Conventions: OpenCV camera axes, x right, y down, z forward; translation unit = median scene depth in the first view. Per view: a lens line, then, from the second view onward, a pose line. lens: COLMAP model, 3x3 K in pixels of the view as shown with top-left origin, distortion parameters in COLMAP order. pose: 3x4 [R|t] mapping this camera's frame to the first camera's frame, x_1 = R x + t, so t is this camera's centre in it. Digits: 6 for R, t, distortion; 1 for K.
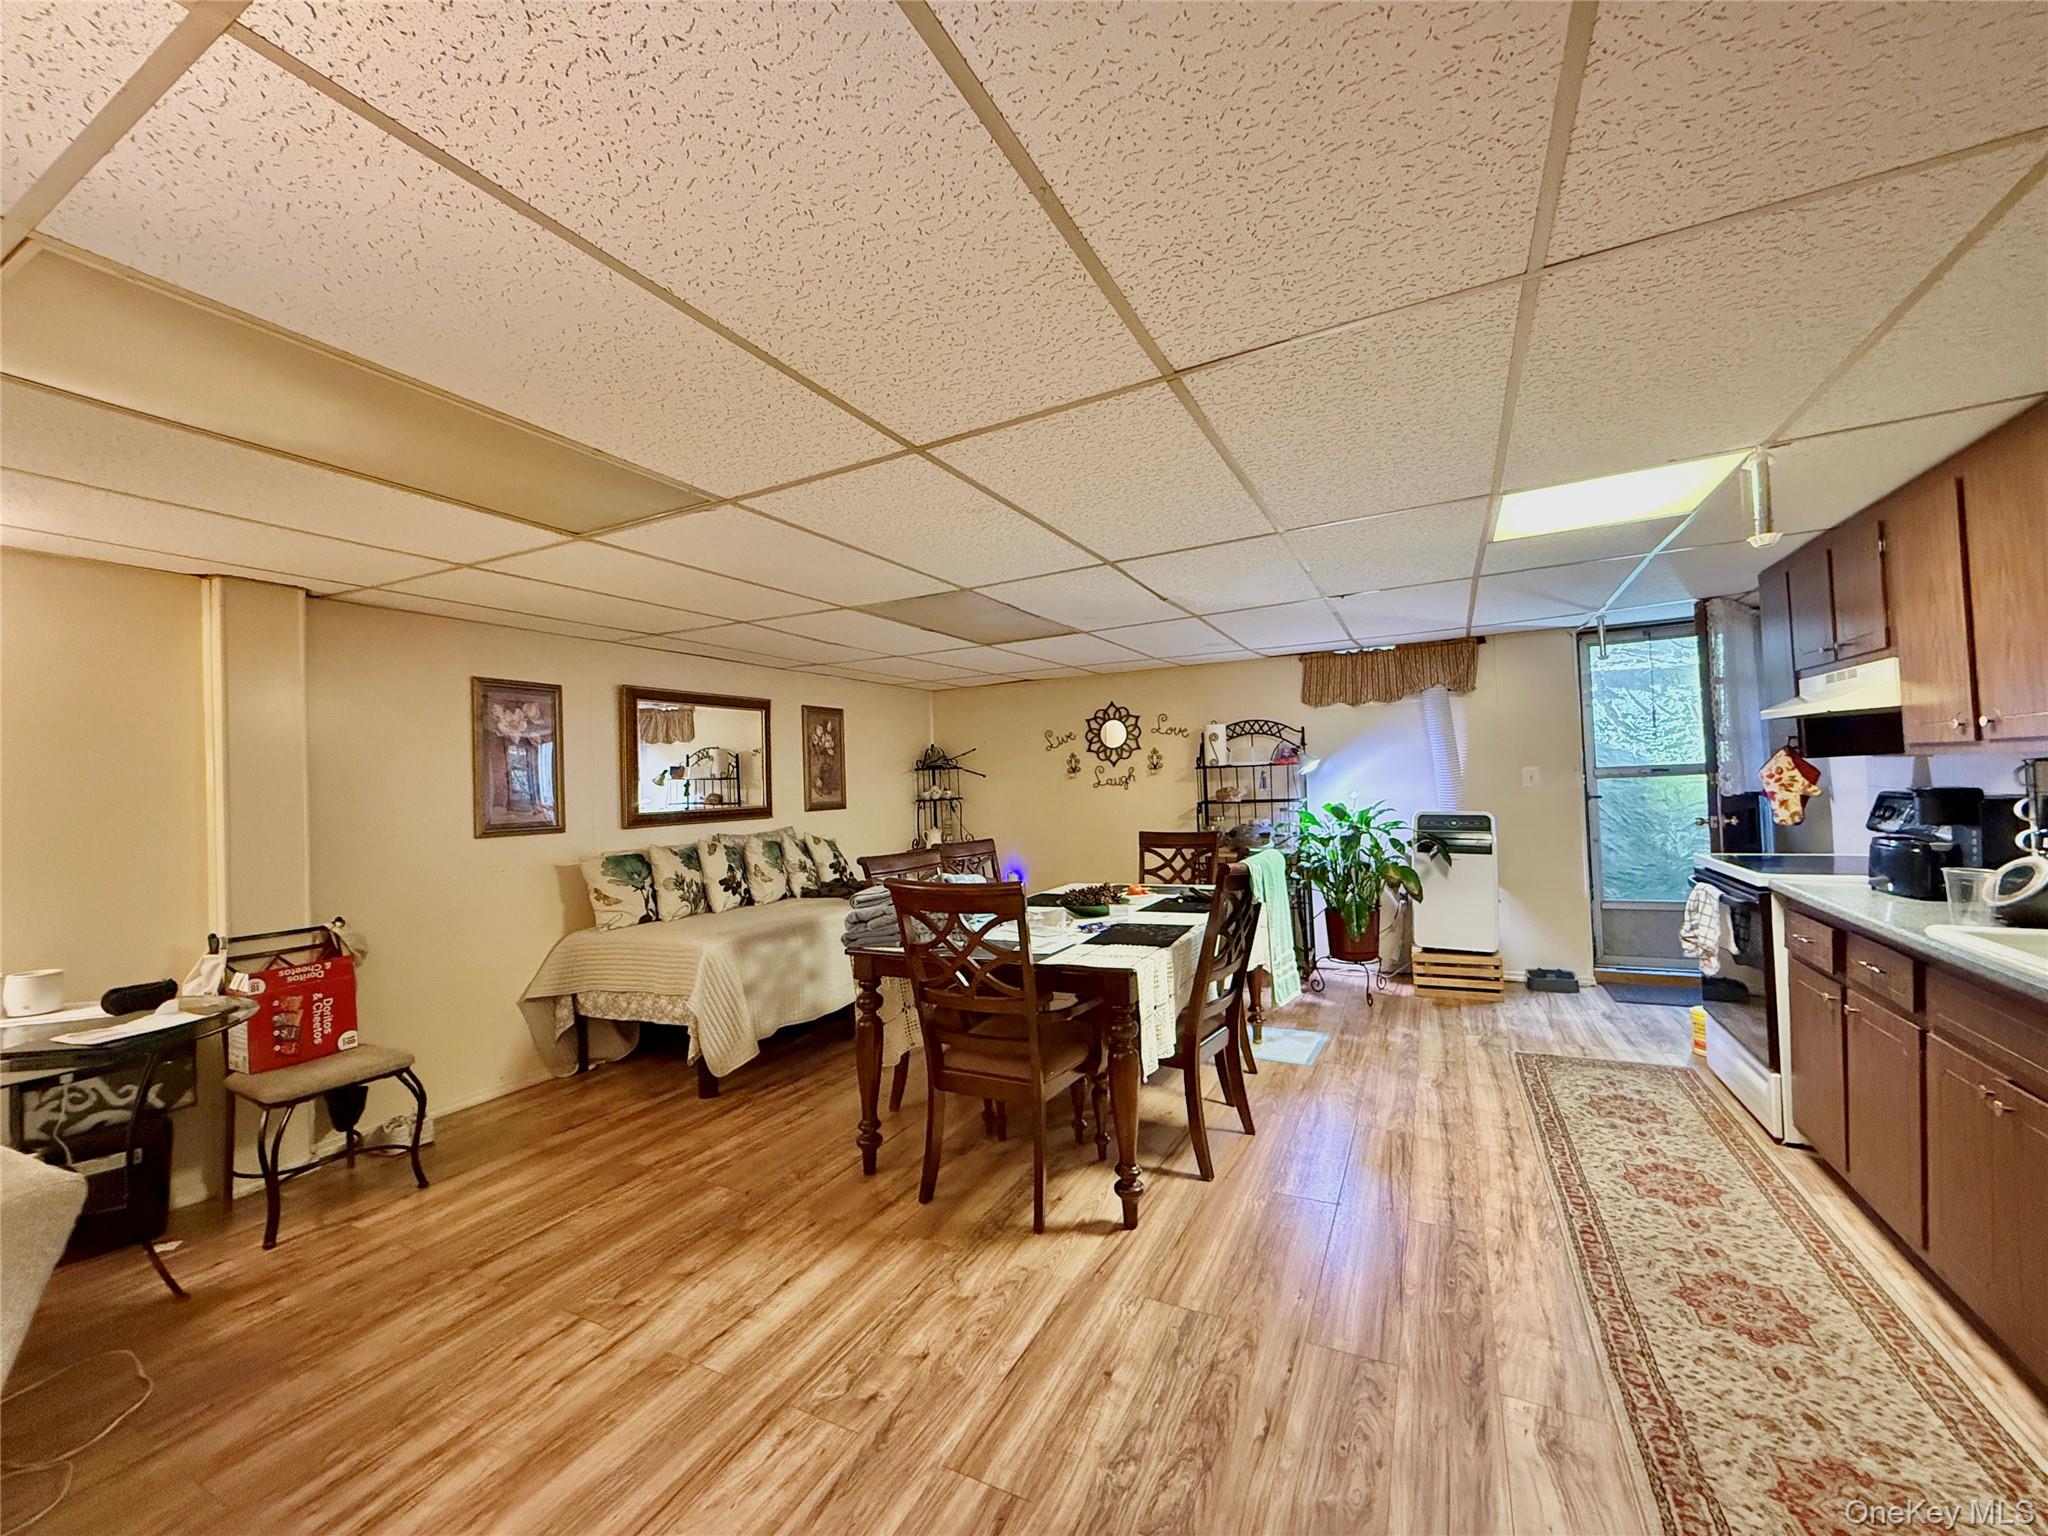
lens RADIAL K [[815.6, 0, 1021.6], [0, 815.6, 768.6], [0, 0, 1]] dist [0.001373, -0.000264]
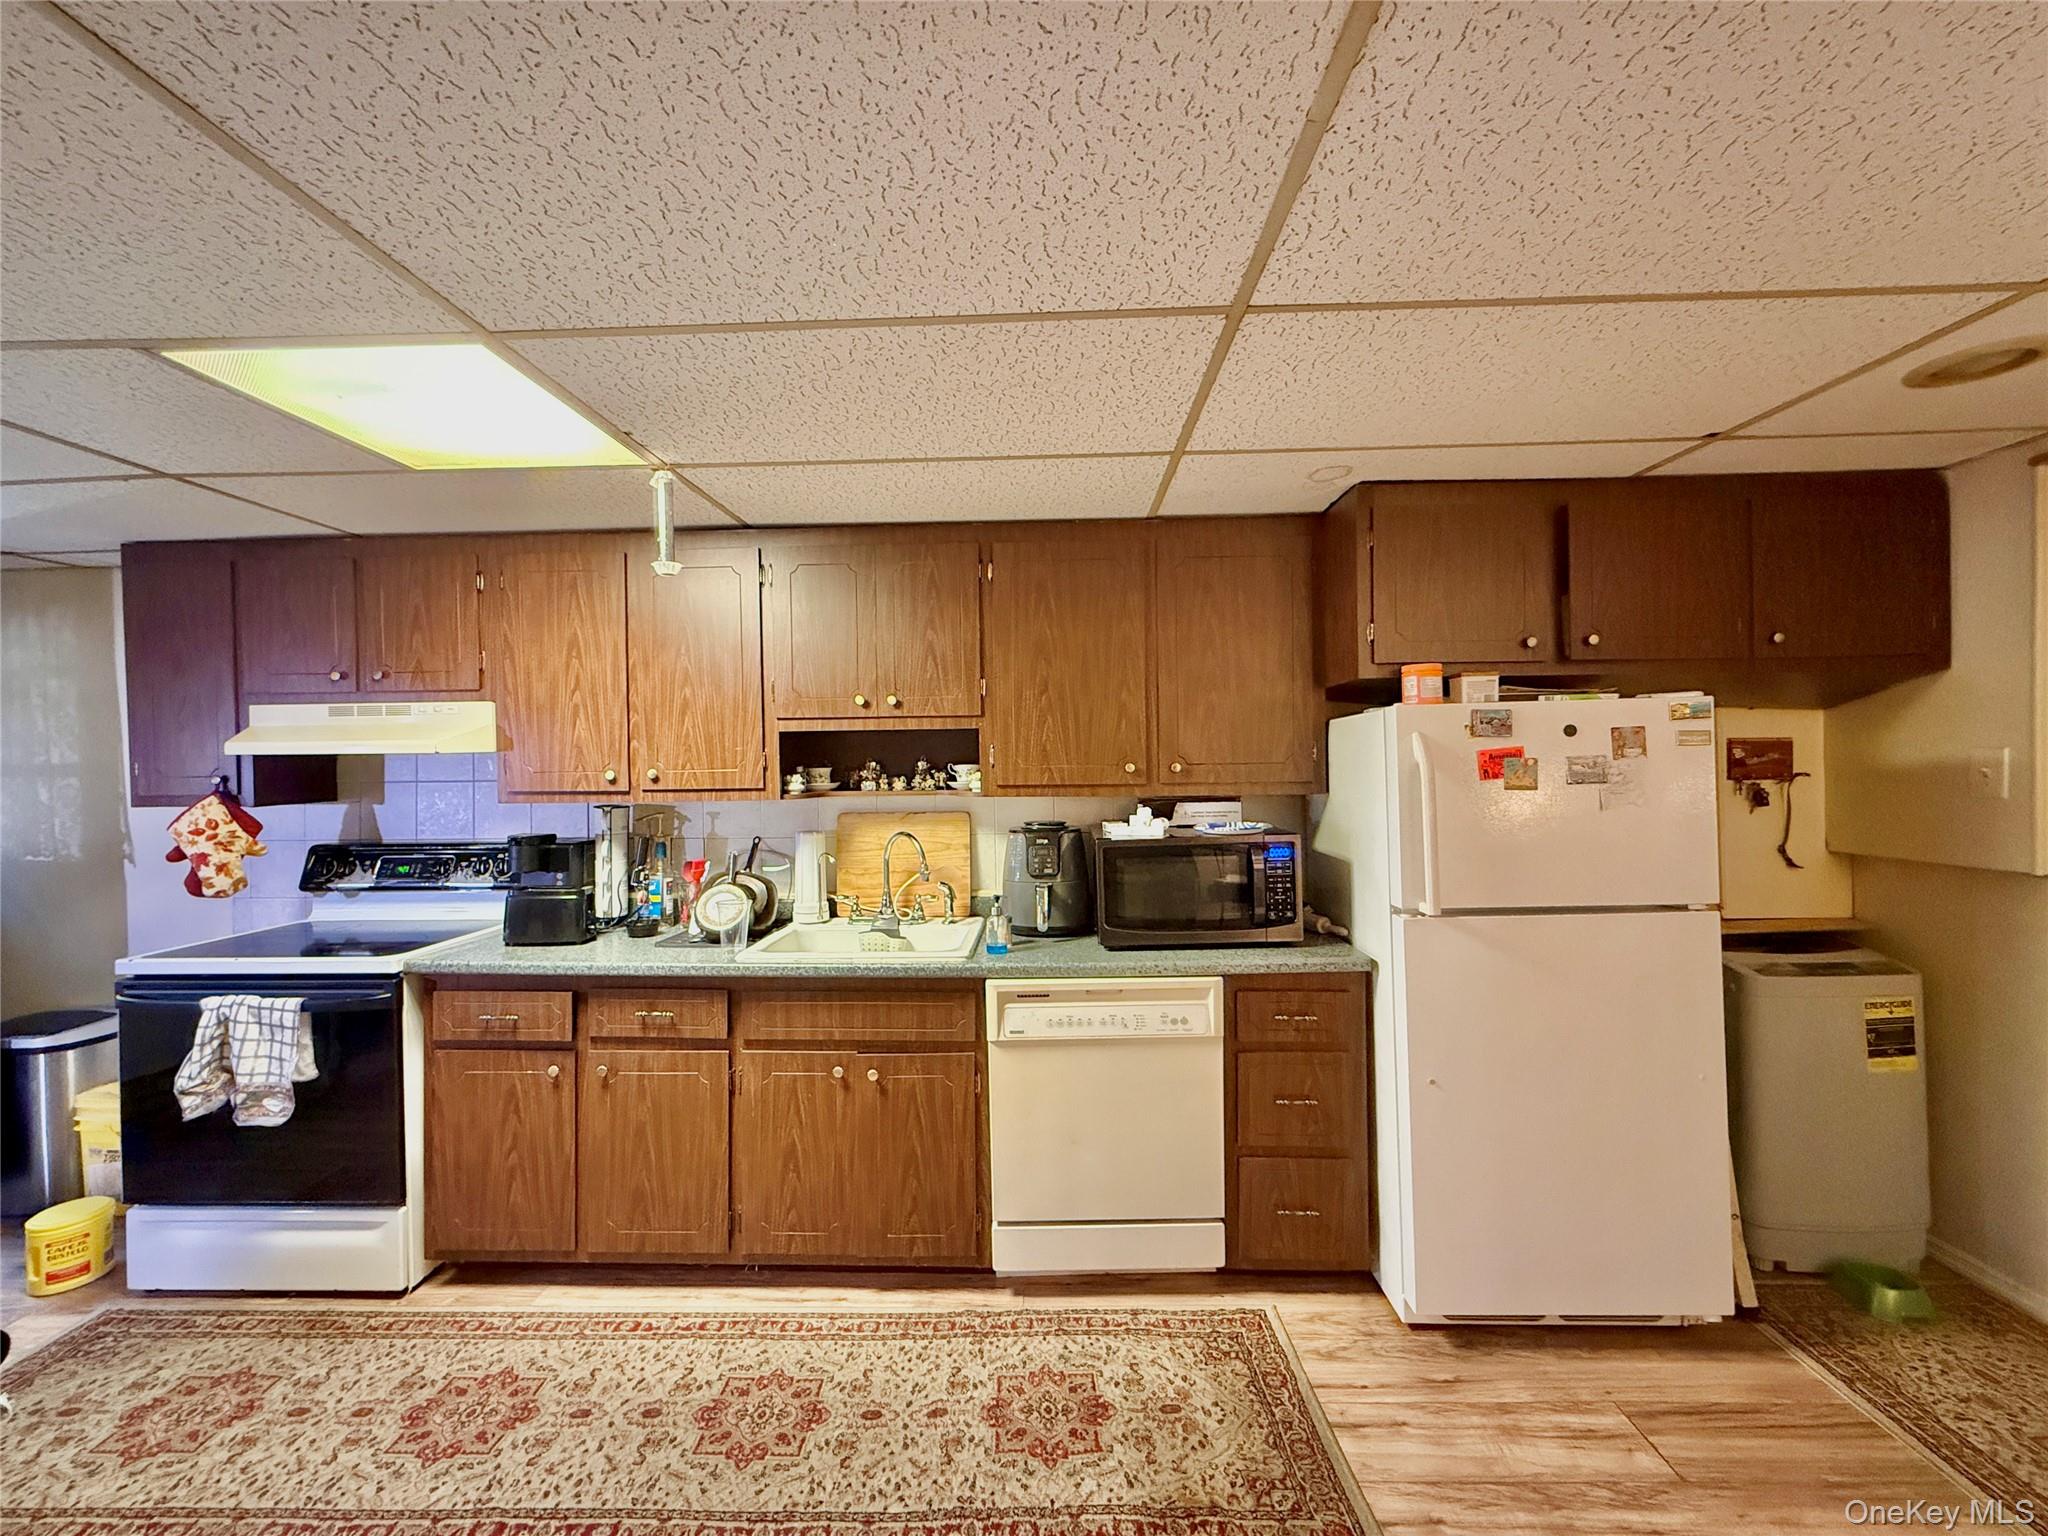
lens RADIAL K [[813.7, 0, 1020.4], [0, 813.7, 768.5], [0, 0, 1]] dist [-0.000394, 0.000098]
pose [[-0.426650, 0.035999, 0.903700, -0.034070], [0.014529, 0.999351, -0.032949, -0.009505], [-0.904300, -0.000928, -0.426896, 0.484011]]
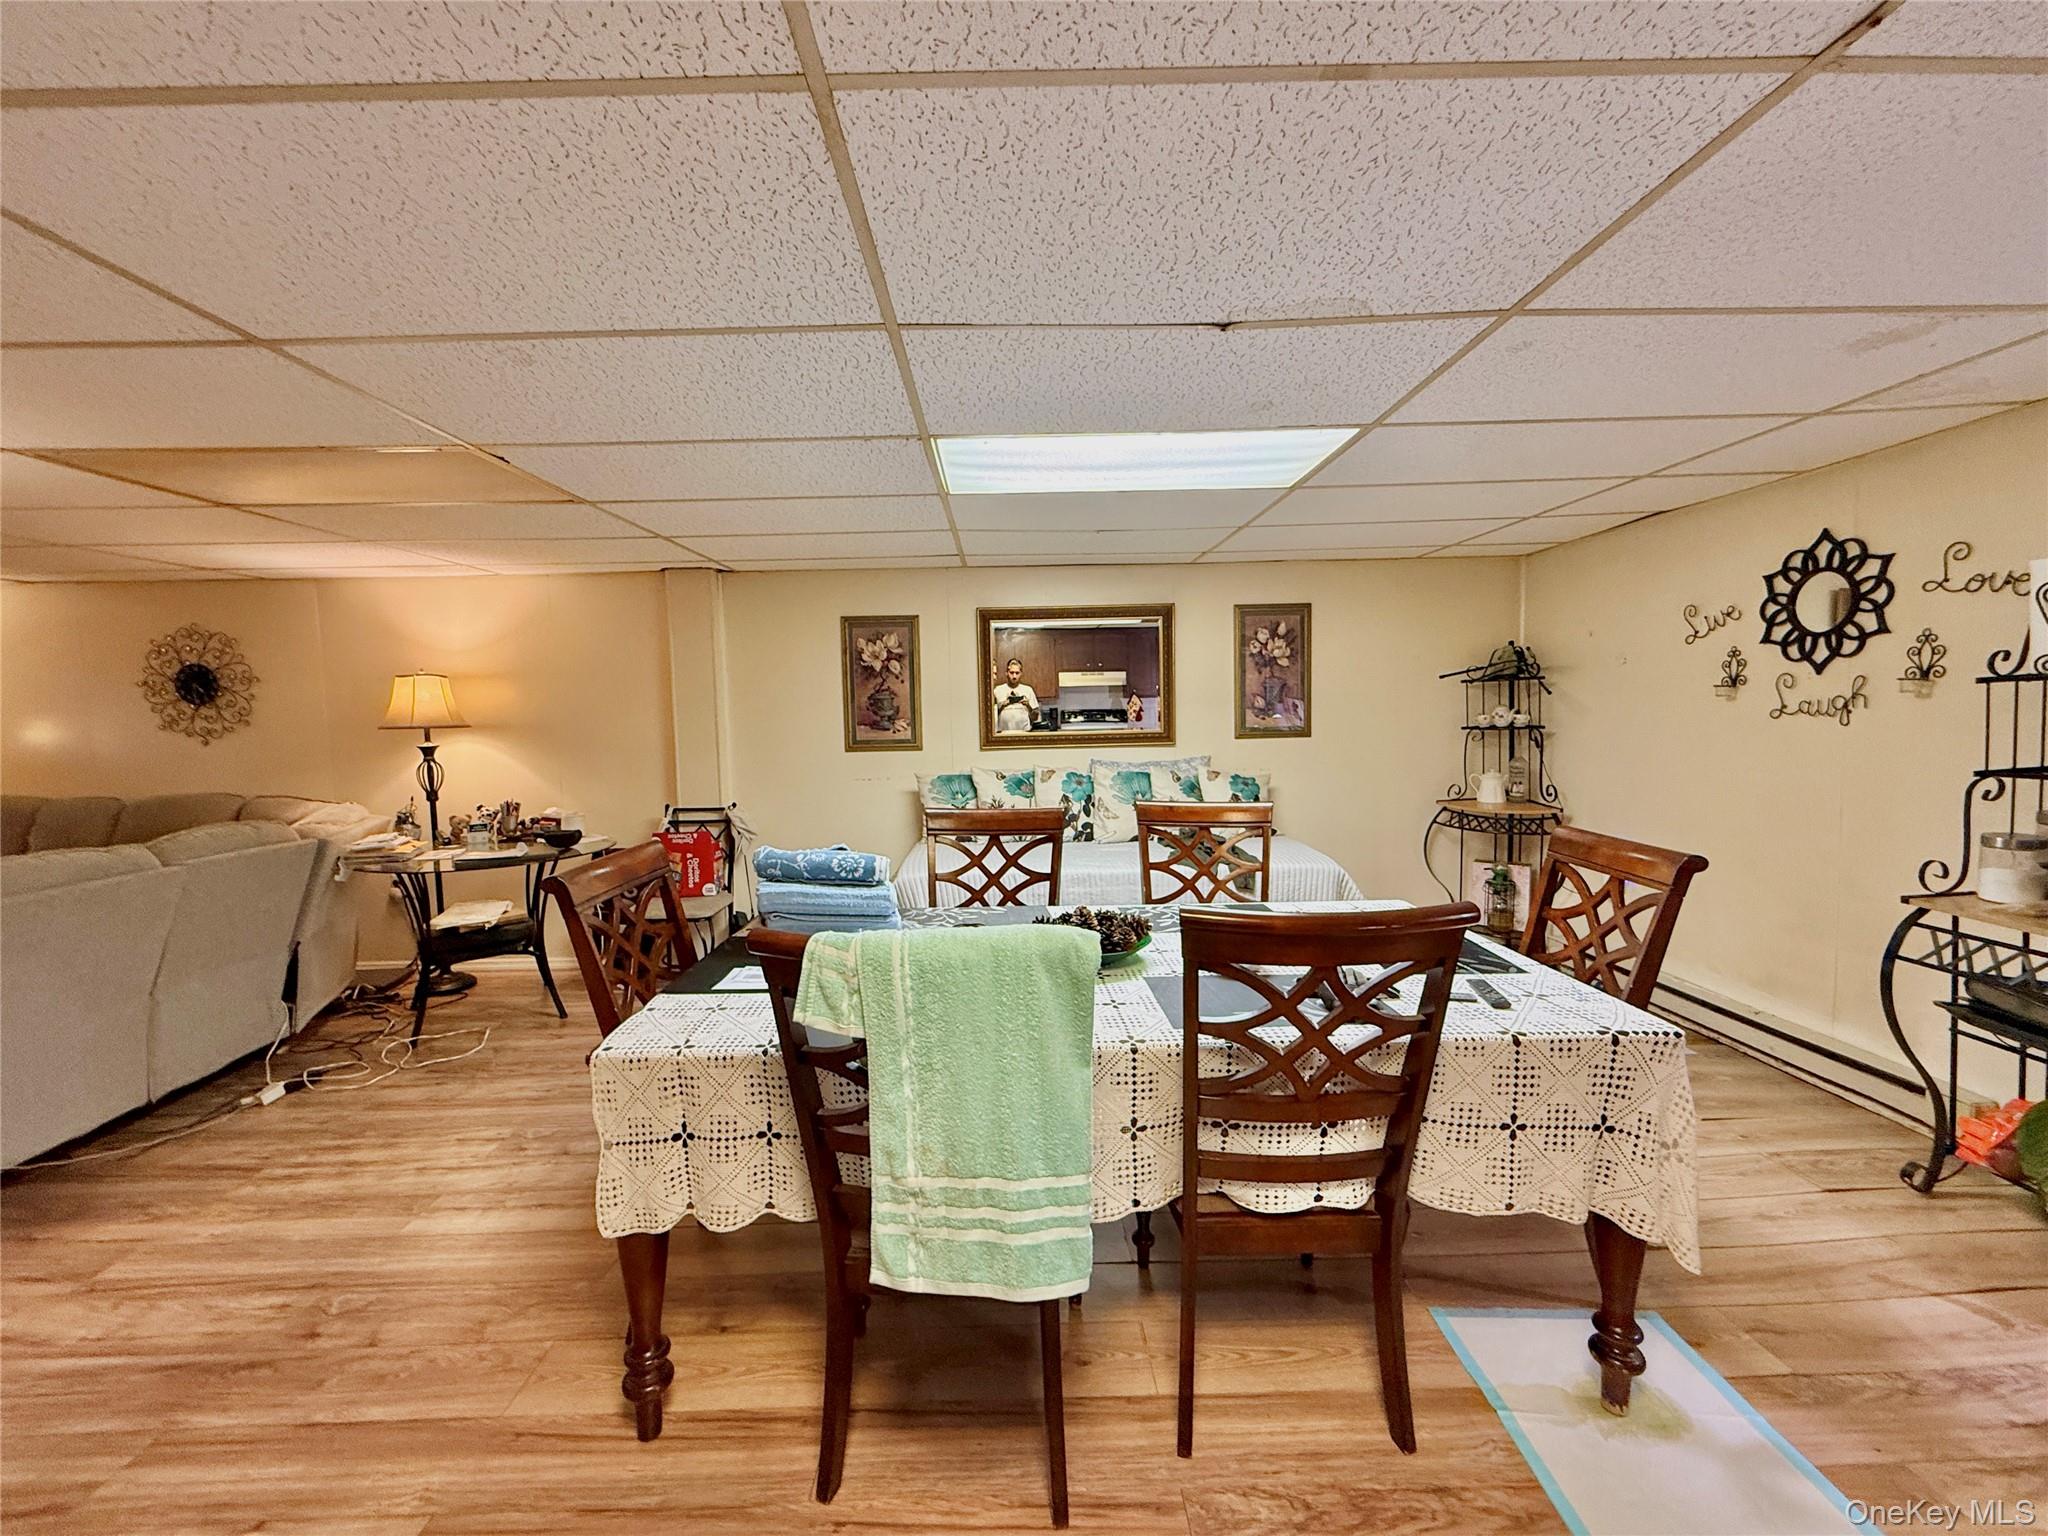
lens RADIAL K [[815.6, 0, 1021.6], [0, 815.6, 768.6], [0, 0, 1]] dist [0.001373, -0.000264]
pose [[0.471975, 0.087549, -0.877254, 0.422262], [0.022396, 0.993545, 0.111204, -0.014730], [0.881327, -0.072133, 0.466968, 0.529556]]
